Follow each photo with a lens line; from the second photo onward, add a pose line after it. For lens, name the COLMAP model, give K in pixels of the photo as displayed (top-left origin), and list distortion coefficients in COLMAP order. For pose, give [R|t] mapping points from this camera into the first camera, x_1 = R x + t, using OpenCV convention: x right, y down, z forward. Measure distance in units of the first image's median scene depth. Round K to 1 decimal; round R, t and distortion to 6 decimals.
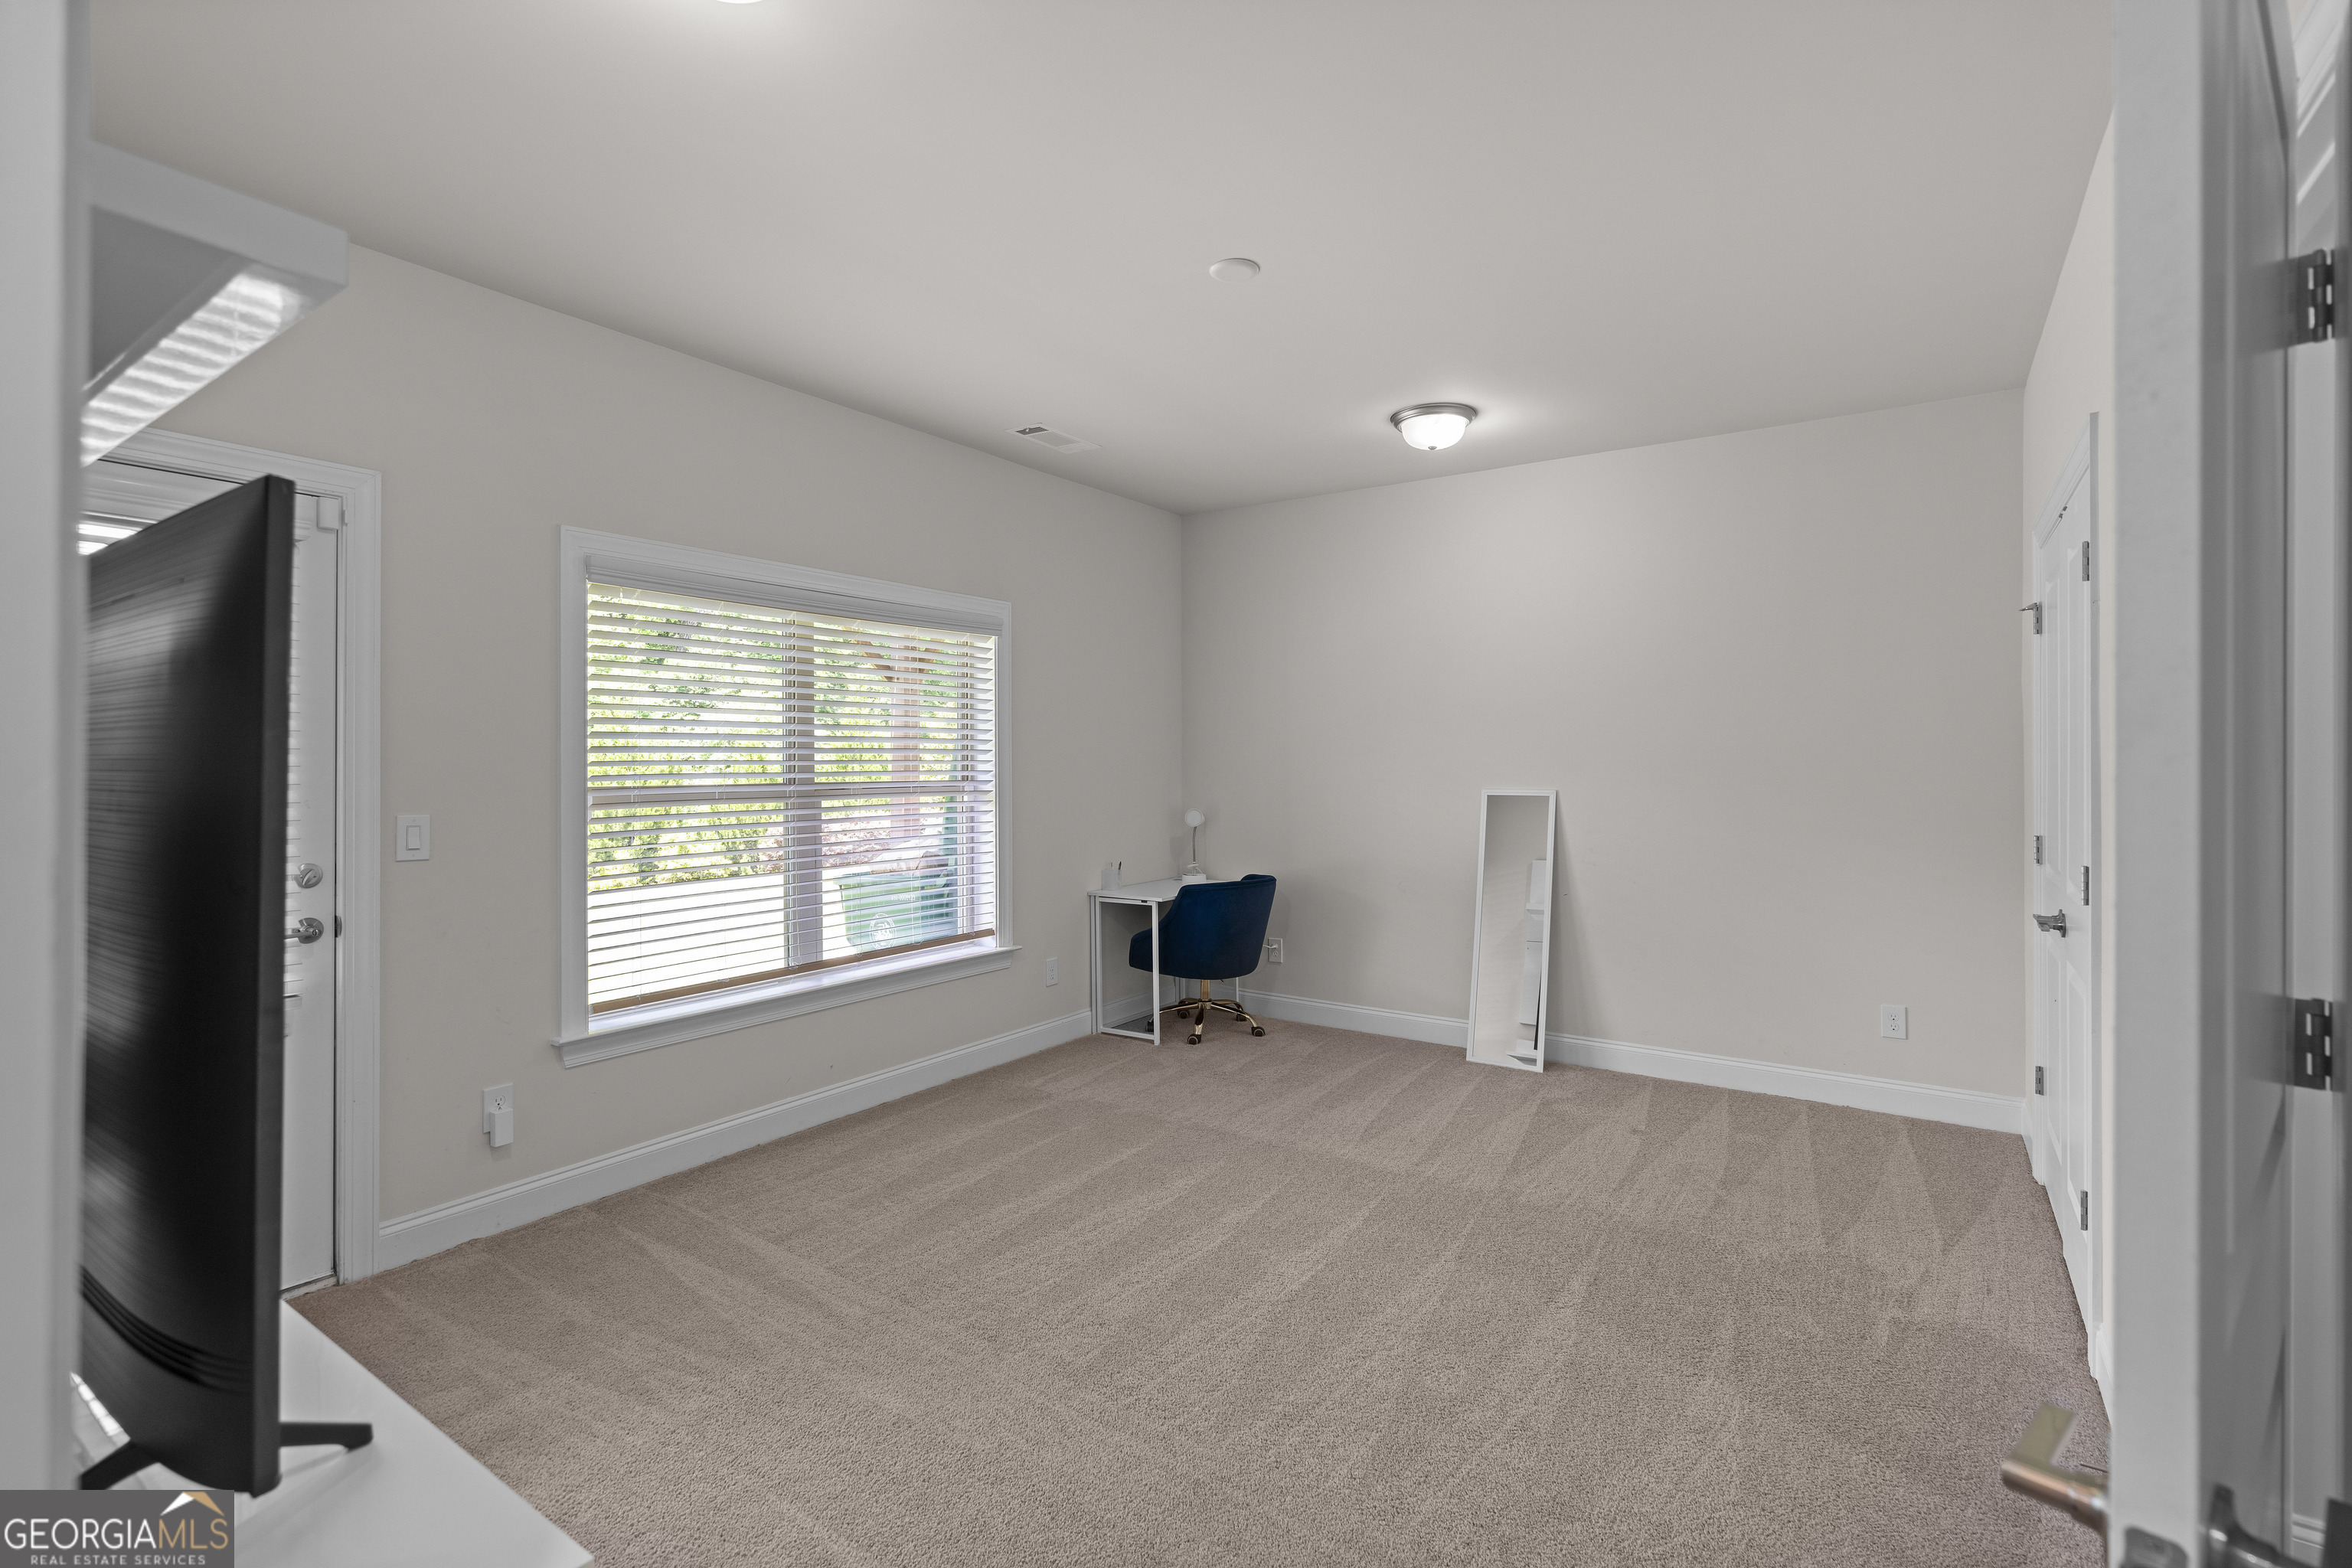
lens RADIAL K [[1074.5, 0, 1190.7], [0, 1074.5, 764.5], [0, 0, 1]] dist [-0.008860, 0.003673]
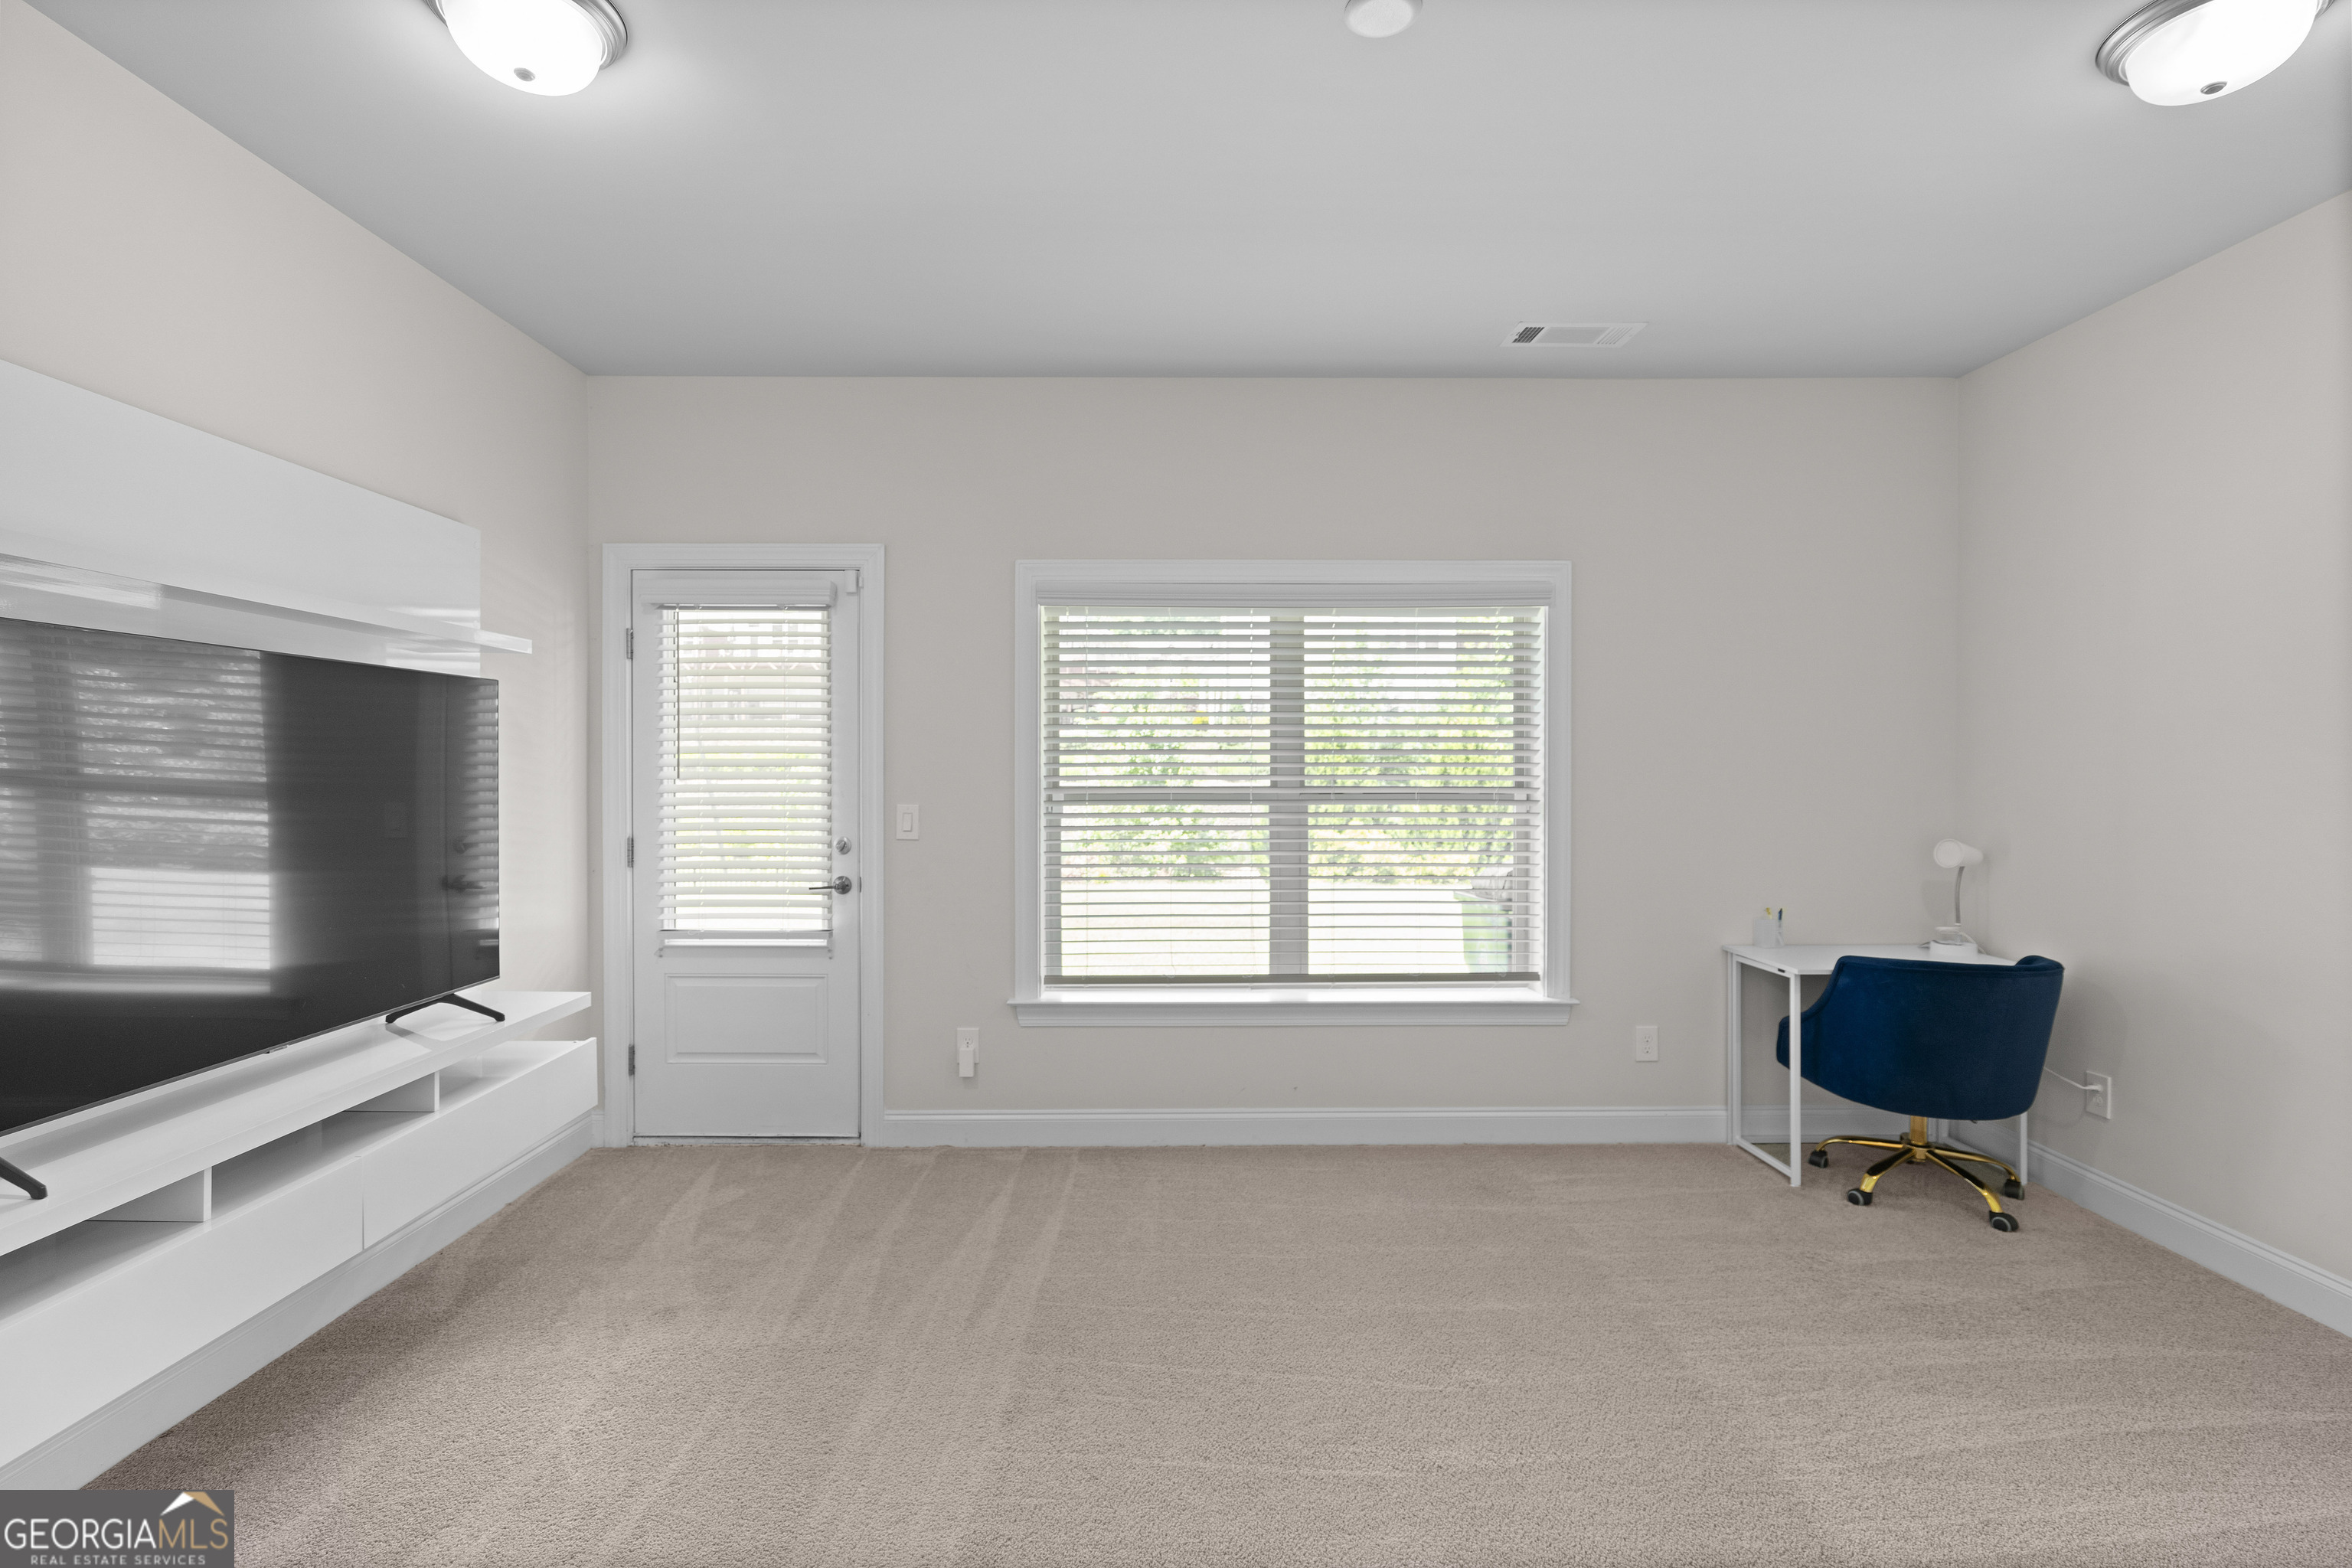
lens RADIAL K [[1074.5, 0, 1182.7], [0, 1074.5, 776.8], [0, 0, 1]] dist [-0.008860, 0.003673]
pose [[0.563209, 0.013973, -0.826196, 0.374721], [-0.002635, 0.999882, 0.015114, -0.005196], [0.826310, -0.006335, 0.563179, 0.379887]]
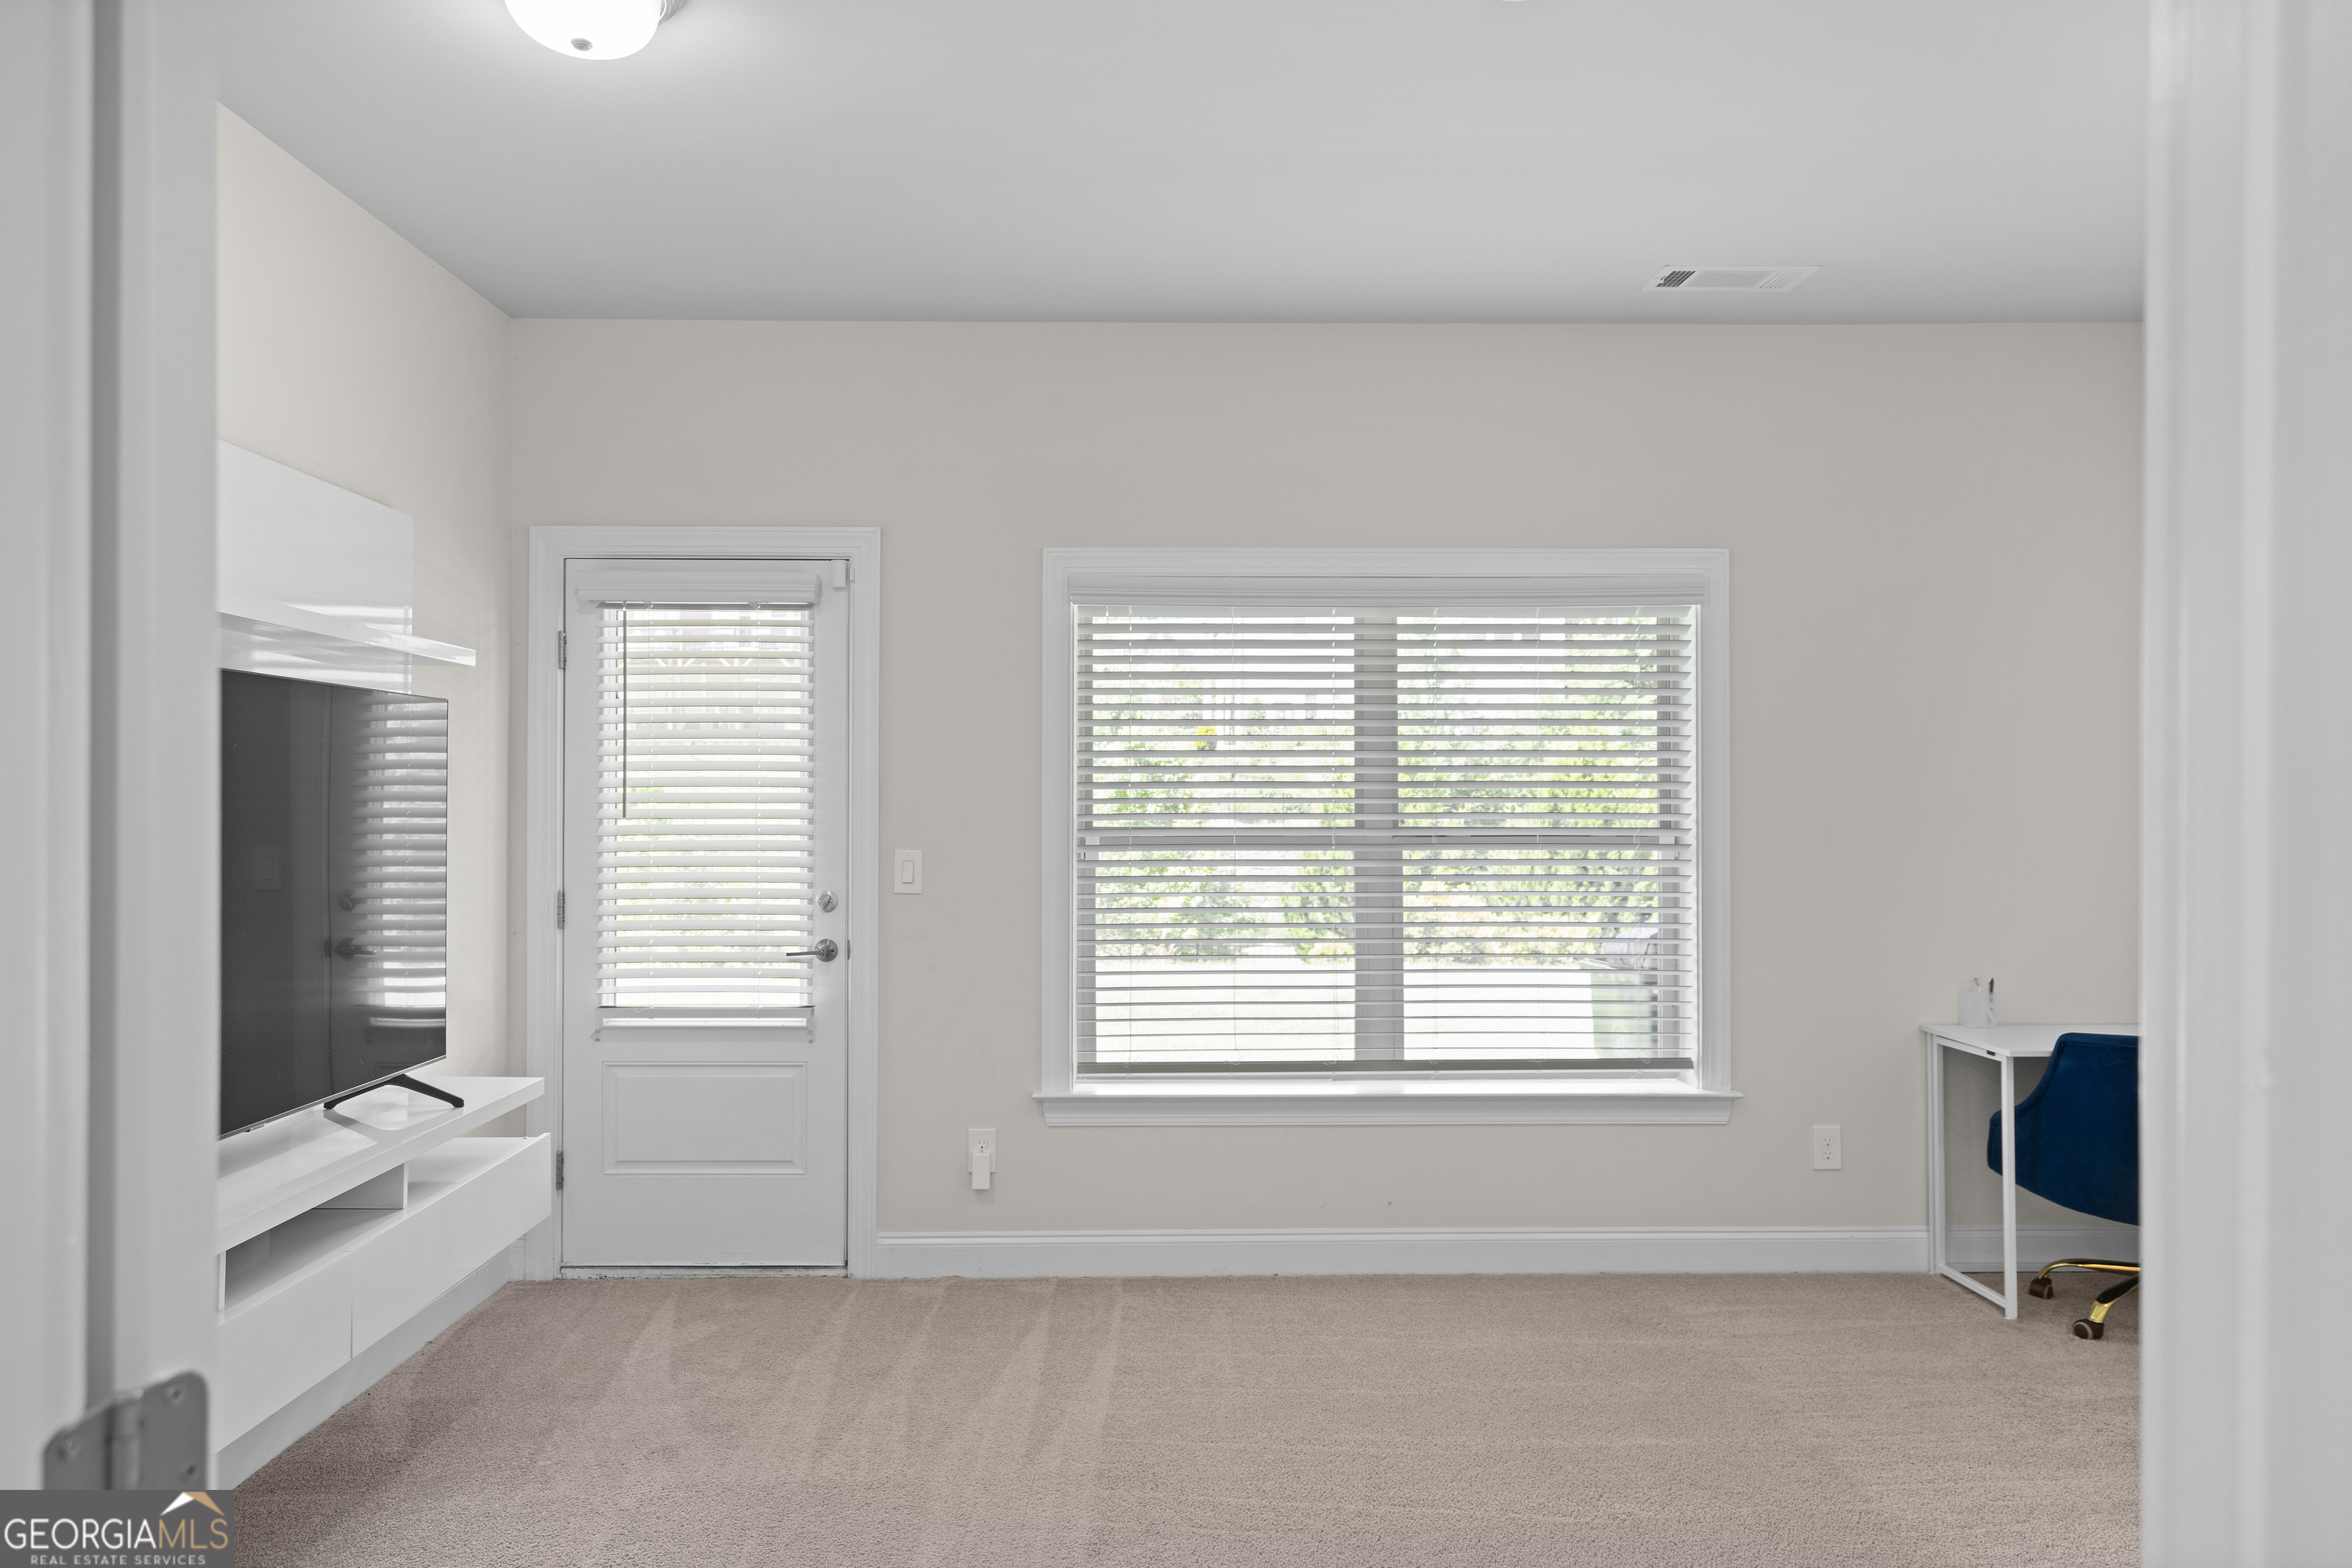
lens RADIAL K [[1539.5, 0, 1182.1], [0, 1539.5, 790.3], [0, 0, 1]] dist [0.013121, -0.012472]
pose [[0.569043, -0.000399, -0.822308, 0.463493], [-0.002384, 0.999995, -0.002135, -0.006299], [0.822305, 0.003176, 0.569039, 0.254526]]
